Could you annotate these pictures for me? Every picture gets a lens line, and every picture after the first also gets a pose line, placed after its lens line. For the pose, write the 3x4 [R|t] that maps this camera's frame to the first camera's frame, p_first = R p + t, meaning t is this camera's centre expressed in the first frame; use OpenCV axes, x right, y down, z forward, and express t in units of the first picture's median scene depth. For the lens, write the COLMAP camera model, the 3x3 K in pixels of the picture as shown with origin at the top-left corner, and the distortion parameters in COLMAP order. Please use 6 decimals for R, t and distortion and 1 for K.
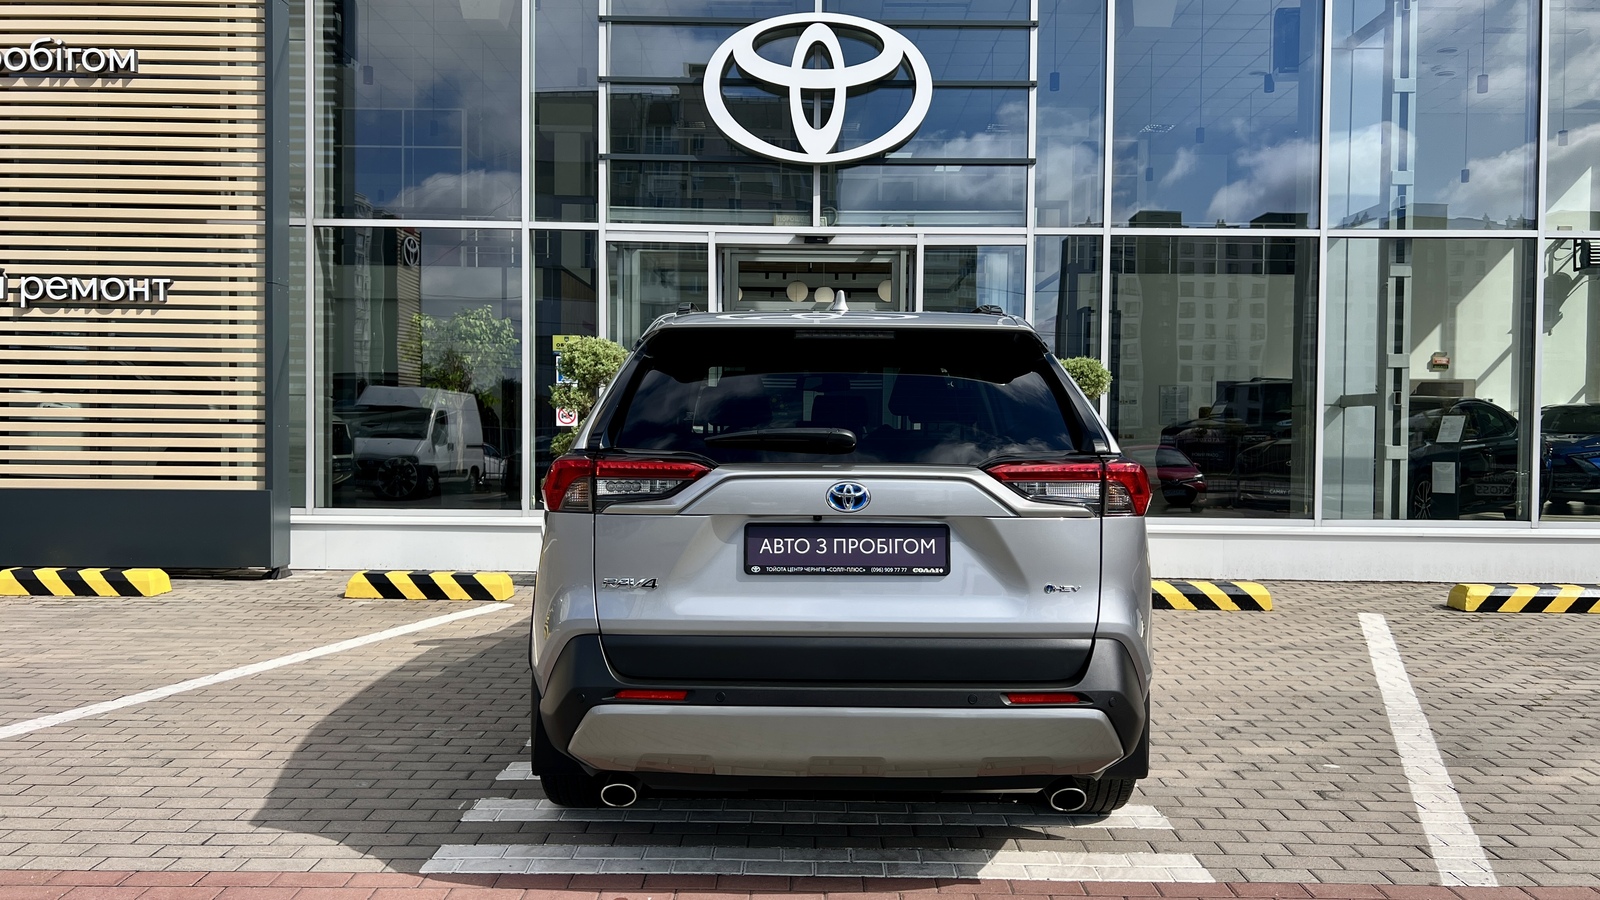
lens RADIAL K [[1194.8, 0, 800.0], [0, 1194.8, 450.0], [0, 0, 1]] dist [0.043111, -0.050659]
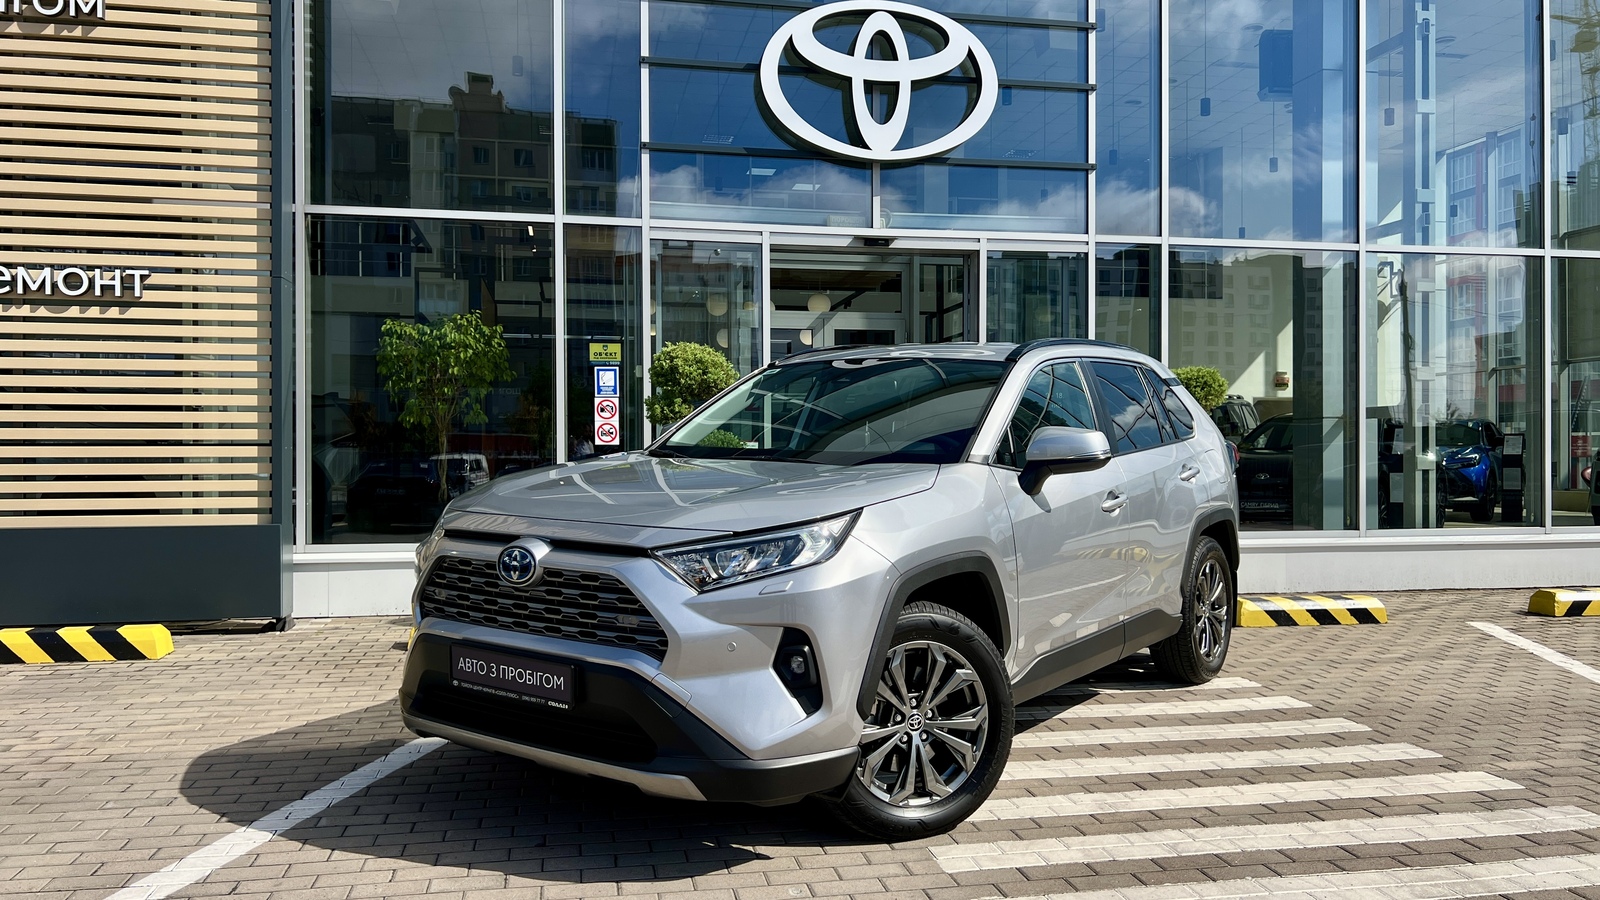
lens RADIAL K [[1194.0, 0, 794.5], [0, 1194.0, 445.0], [0, 0, 1]] dist [0.044095, -0.051667]
pose [[0.981063, -0.010037, 0.193431, -0.249588], [0.014646, 0.999642, -0.022411, 0.002242], [-0.193137, 0.024820, 0.980858, 0.110252]]
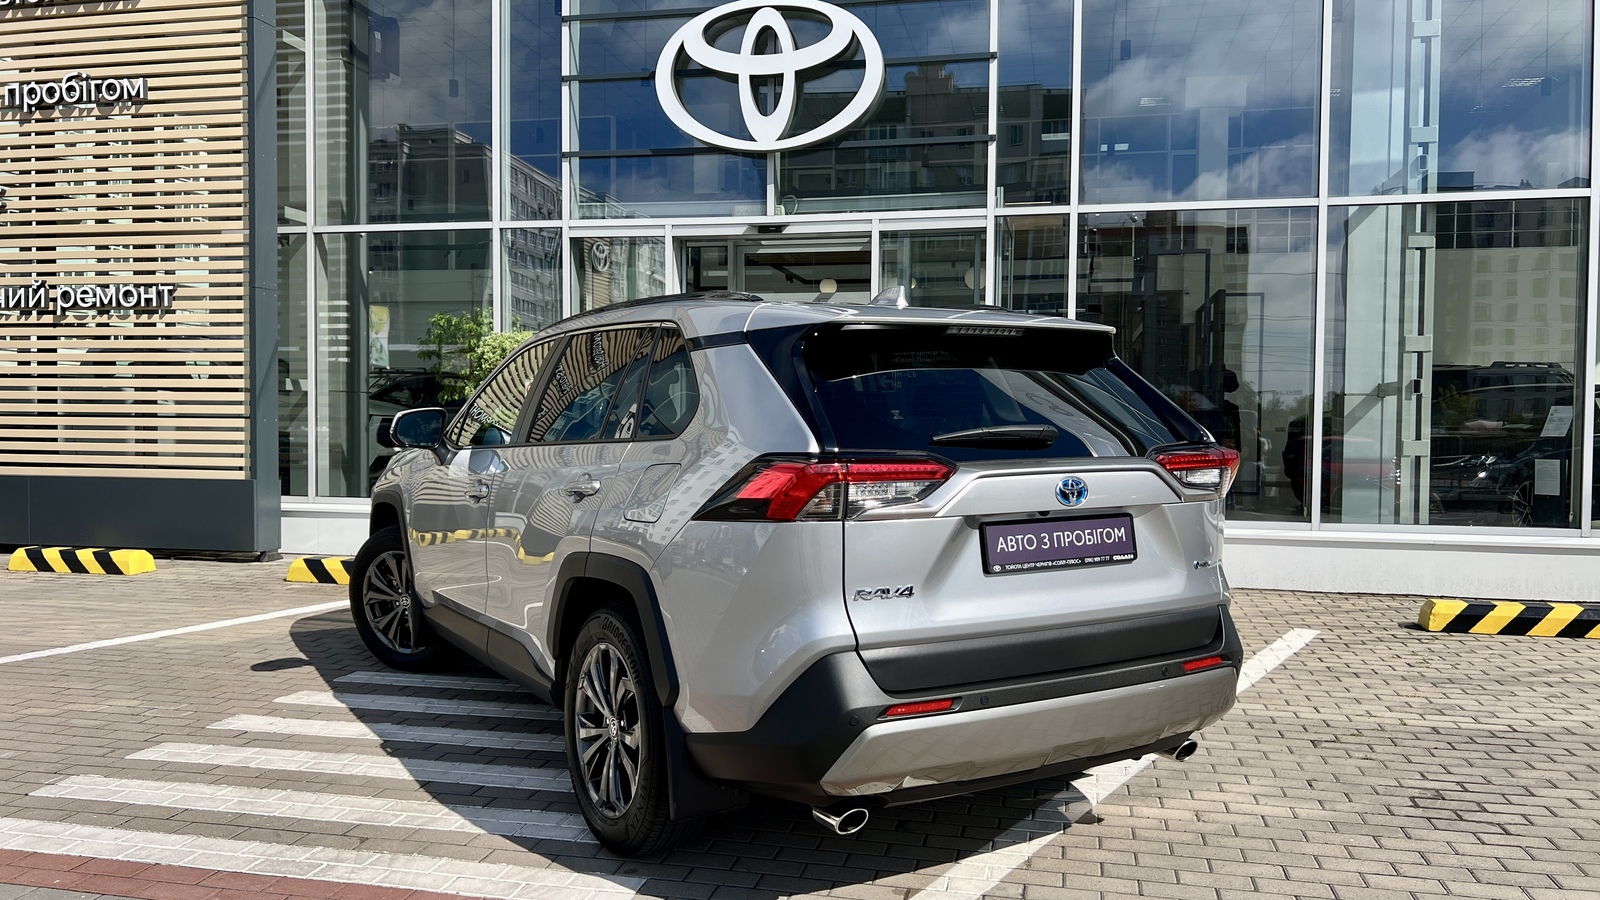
lens RADIAL K [[1194.8, 0, 800.0], [0, 1194.8, 450.0], [0, 0, 1]] dist [0.043111, -0.050659]
pose [[0.977408, 0.003319, -0.211337, 0.264999], [-0.002170, 0.999982, 0.005671, -0.000355], [0.211352, -0.005084, 0.977397, 0.049848]]
